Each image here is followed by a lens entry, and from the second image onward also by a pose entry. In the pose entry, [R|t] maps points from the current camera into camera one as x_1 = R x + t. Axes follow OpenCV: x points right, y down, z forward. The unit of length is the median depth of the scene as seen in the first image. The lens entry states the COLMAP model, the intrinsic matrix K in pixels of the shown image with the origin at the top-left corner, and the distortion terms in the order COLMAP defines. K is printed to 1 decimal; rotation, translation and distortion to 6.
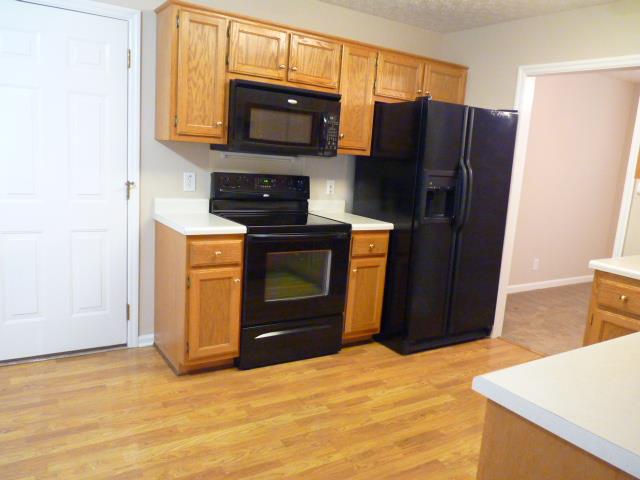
lens RADIAL K [[521.2, 0, 319.8], [0, 521.2, 238.6], [0, 0, 1]] dist [-0.002938, -0.010467]
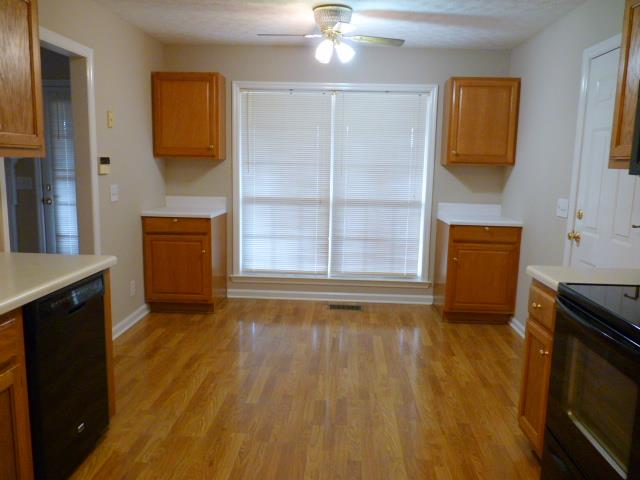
lens RADIAL K [[521.2, 0, 319.3], [0, 521.2, 241.7], [0, 0, 1]] dist [-0.002938, -0.010467]
pose [[-0.575547, 0.031136, -0.817176, 0.722063], [-0.212002, 0.959430, 0.185871, -0.158585], [0.789811, 0.280221, -0.545596, 1.319749]]
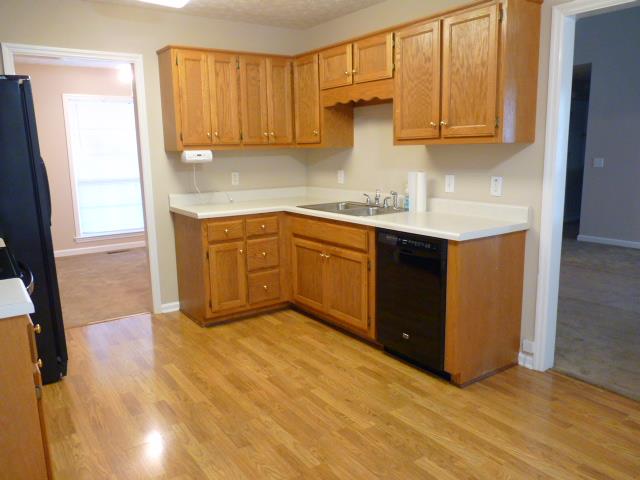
lens RADIAL K [[521.2, 0, 320.2], [0, 521.2, 240.8], [0, 0, 1]] dist [-0.002938, -0.010467]
pose [[-0.026620, -0.249213, 0.968083, -0.884977], [0.198940, 0.947734, 0.249445, -0.175756], [-0.979650, 0.199231, 0.024350, 0.740156]]
